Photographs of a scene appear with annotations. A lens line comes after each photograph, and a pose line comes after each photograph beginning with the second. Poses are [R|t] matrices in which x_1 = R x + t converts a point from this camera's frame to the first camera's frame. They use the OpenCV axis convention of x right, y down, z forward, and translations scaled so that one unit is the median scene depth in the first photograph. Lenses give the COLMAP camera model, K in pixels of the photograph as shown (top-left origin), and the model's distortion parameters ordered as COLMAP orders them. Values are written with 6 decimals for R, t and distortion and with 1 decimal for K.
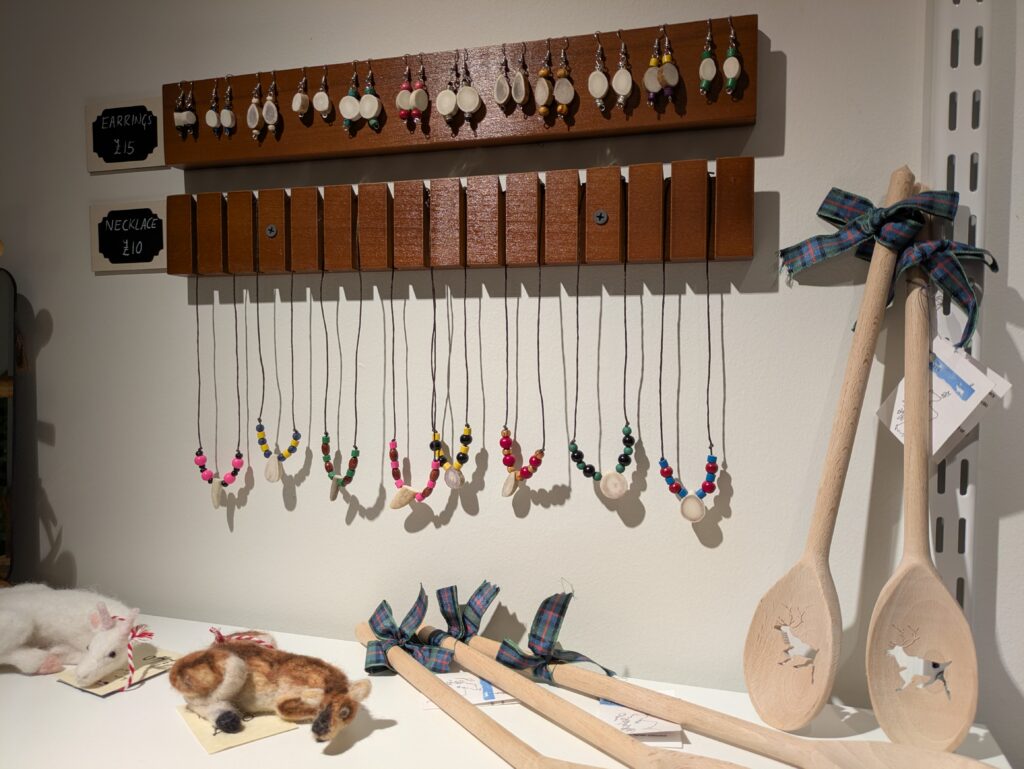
lens RADIAL K [[764.1, 0, 512.6], [0, 764.1, 379.6], [0, 0, 1]] dist [0.003711, -0.007182]
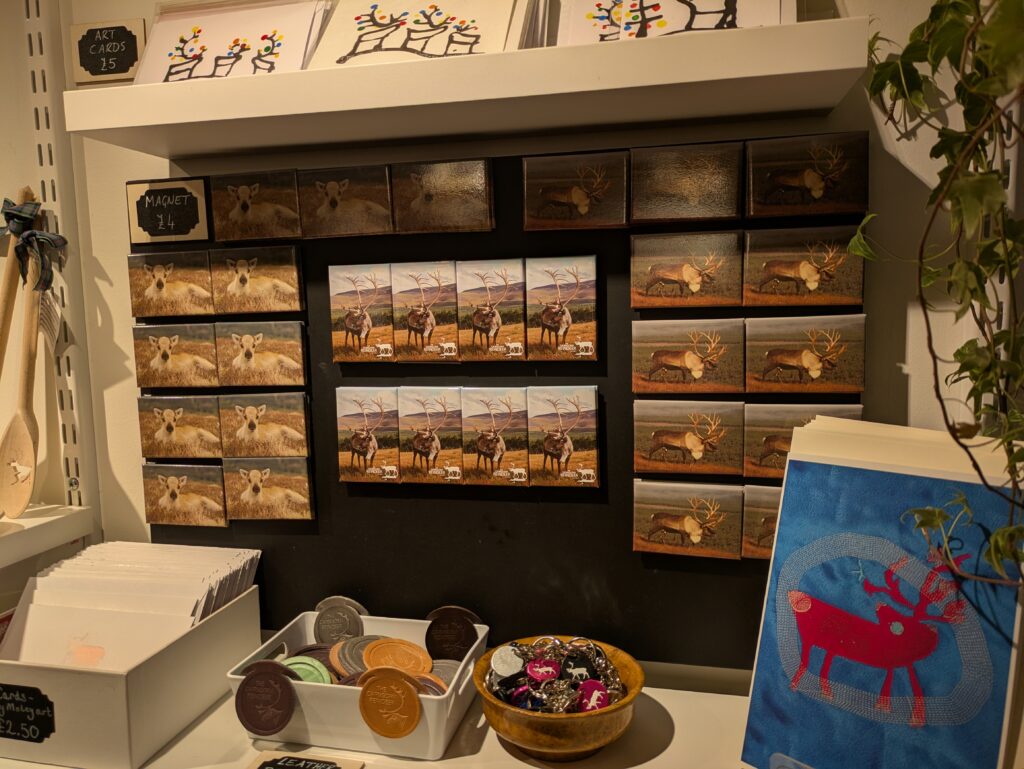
lens RADIAL K [[764.1, 0, 513.0], [0, 764.1, 388.2], [0, 0, 1]] dist [0.003711, -0.007182]
pose [[0.995869, -0.026387, 0.086884, 1.451908], [0.022750, 0.998834, 0.042590, 0.127341], [-0.087907, -0.040437, 0.995308, -0.834488]]
